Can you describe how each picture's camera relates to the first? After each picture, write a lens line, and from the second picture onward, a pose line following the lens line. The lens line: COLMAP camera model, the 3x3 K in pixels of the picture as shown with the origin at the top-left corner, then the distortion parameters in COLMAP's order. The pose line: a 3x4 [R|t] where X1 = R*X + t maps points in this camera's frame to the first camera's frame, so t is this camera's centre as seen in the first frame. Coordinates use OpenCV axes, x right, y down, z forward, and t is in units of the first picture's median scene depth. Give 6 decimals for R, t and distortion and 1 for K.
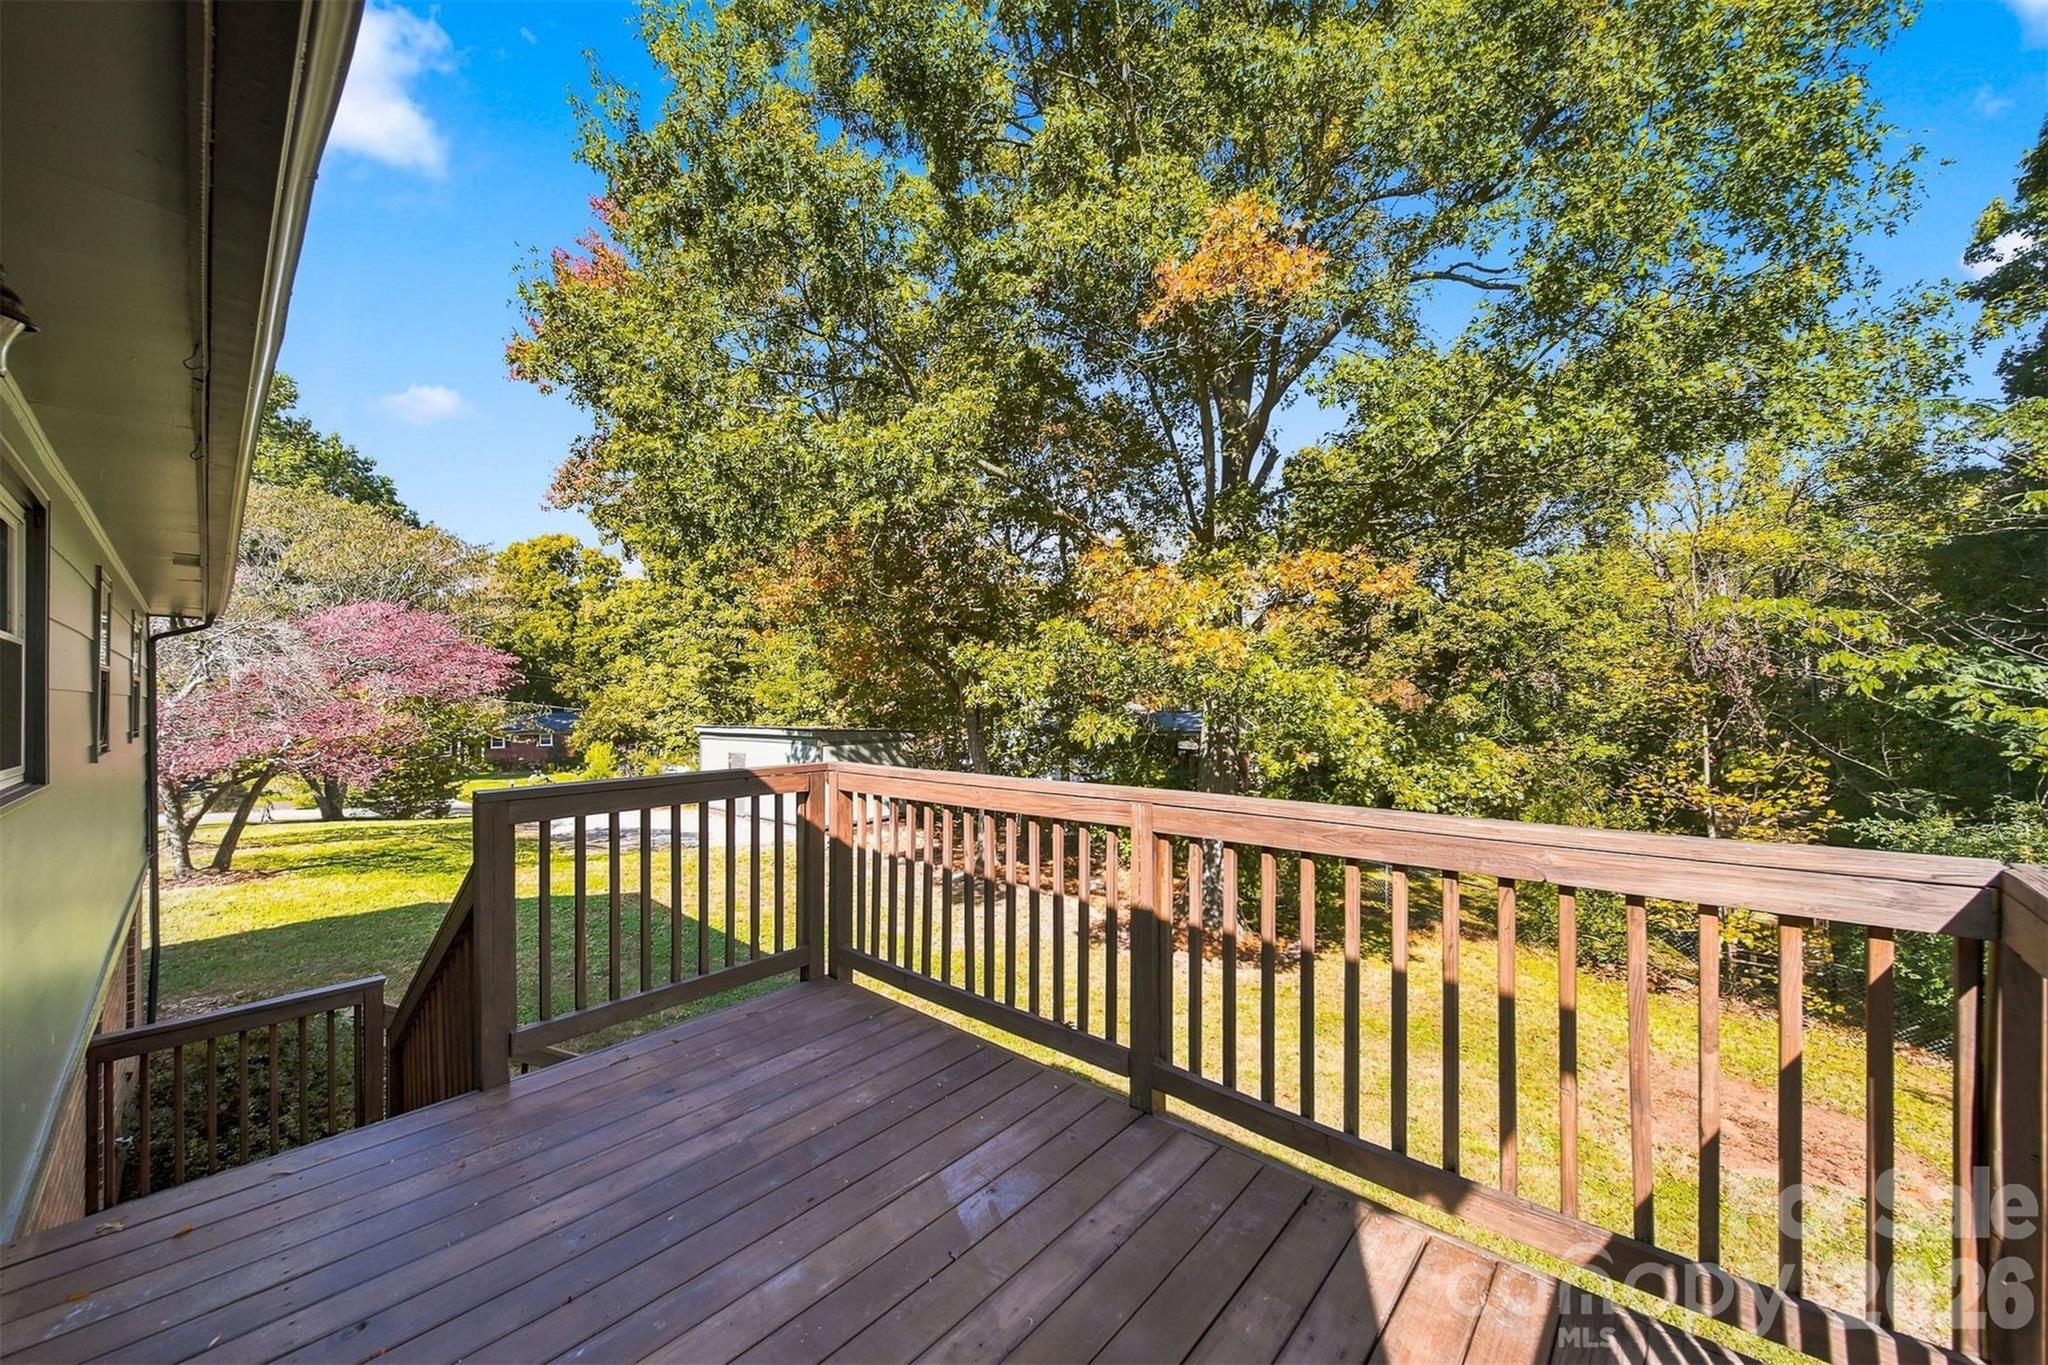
lens RADIAL K [[732.8, 0, 1016.5], [0, 732.8, 699.3], [0, 0, 1]] dist [-0.001622, -0.000110]
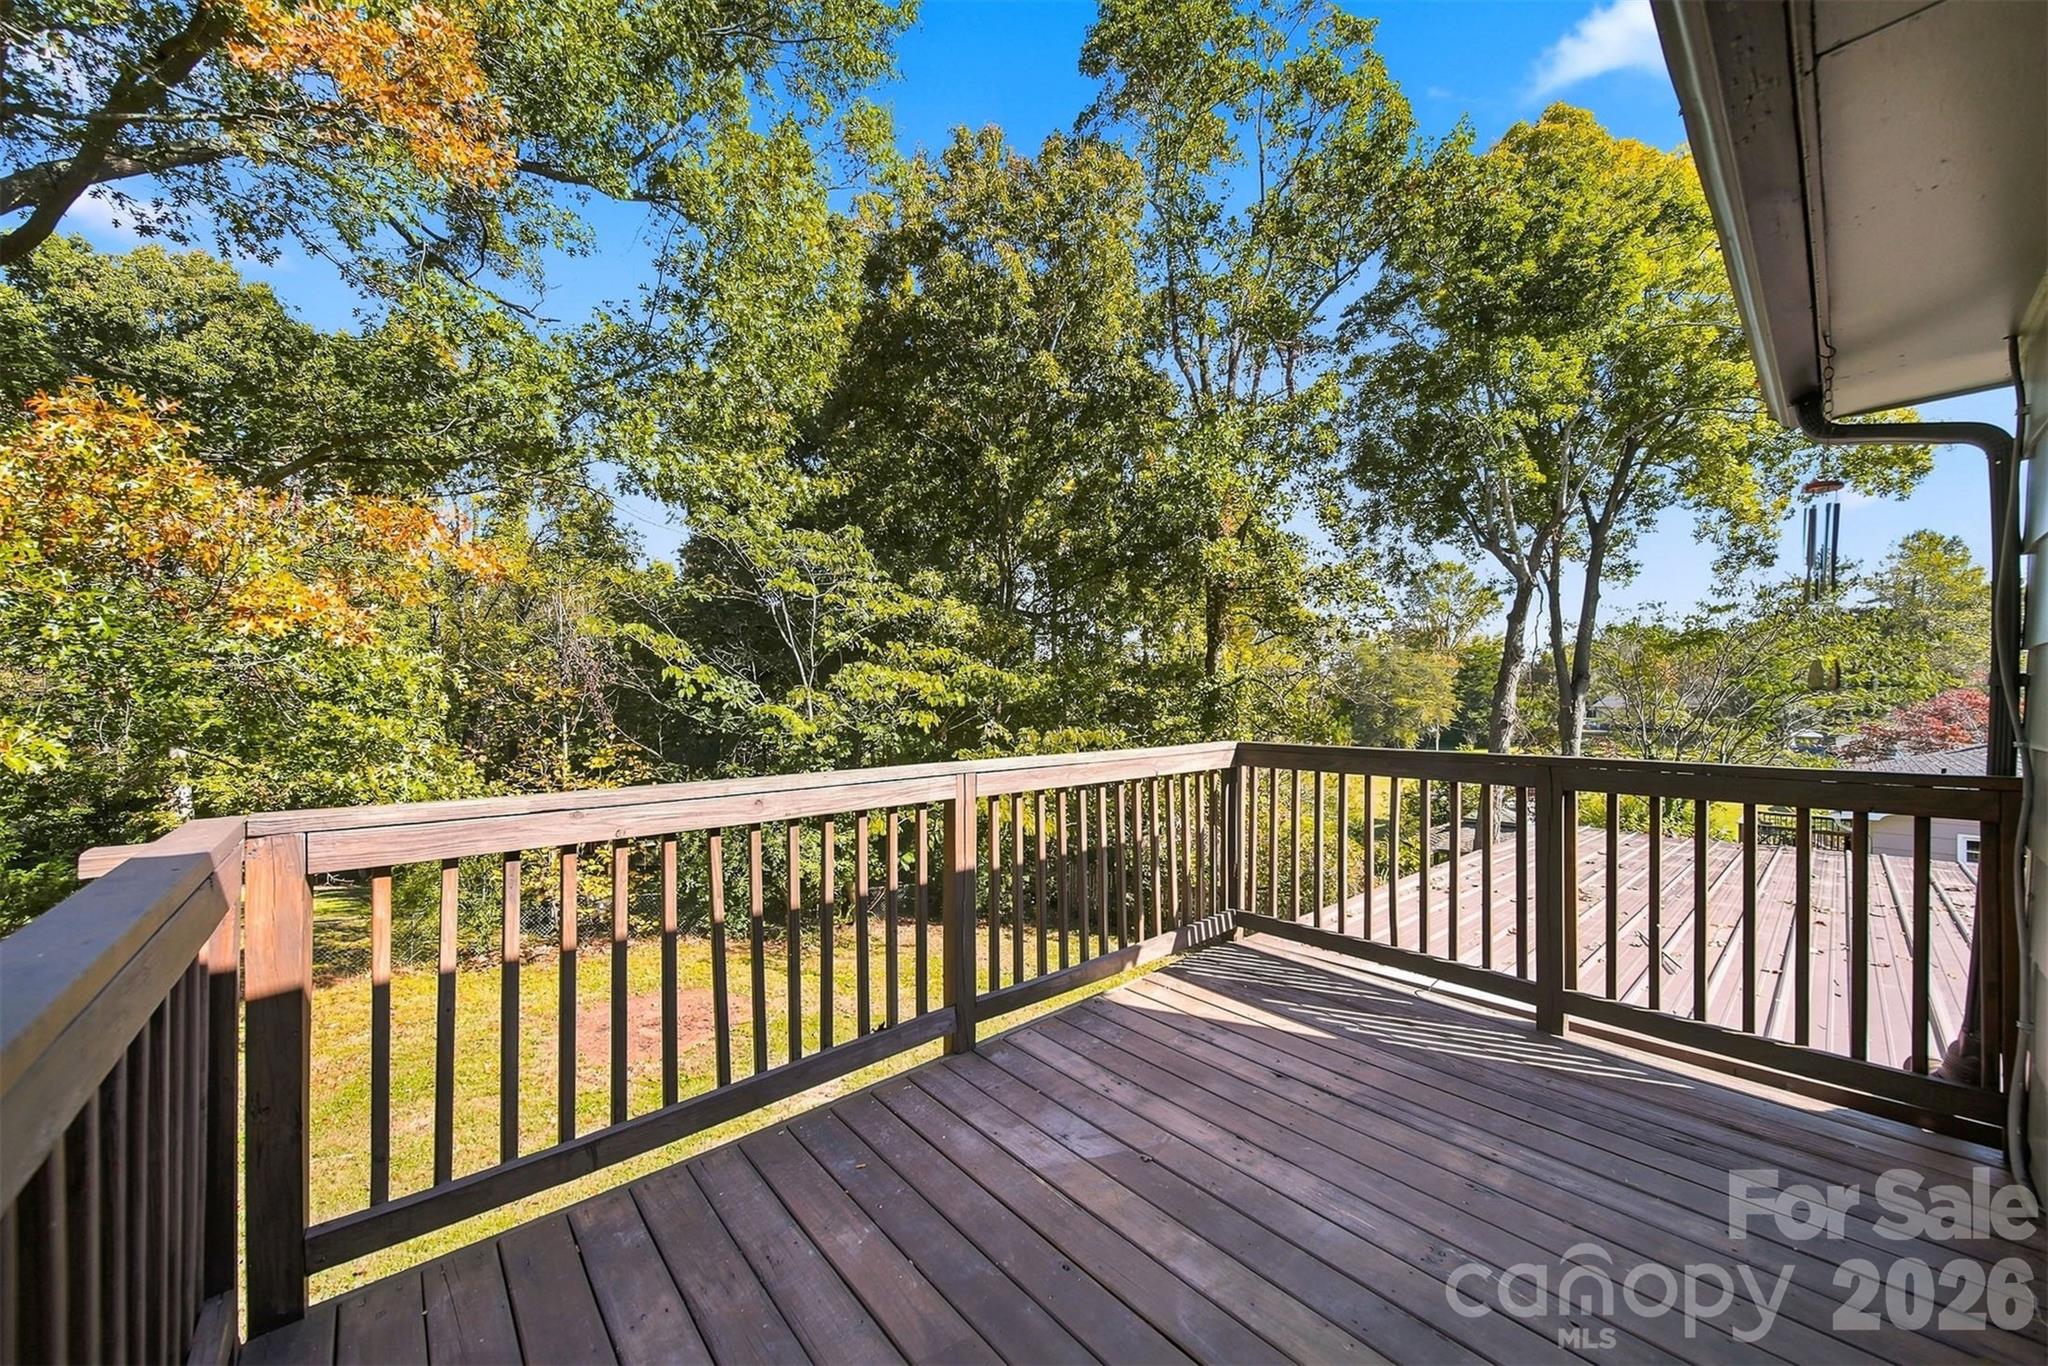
lens RADIAL K [[732.8, 0, 1016.5], [0, 732.8, 699.8], [0, 0, 1]] dist [-0.001622, -0.000110]
pose [[0.118310, 0.004867, 0.992965, -1.122872], [0.002168, 0.999984, -0.005160, 0.040997], [-0.992974, 0.002764, 0.118298, 0.958030]]
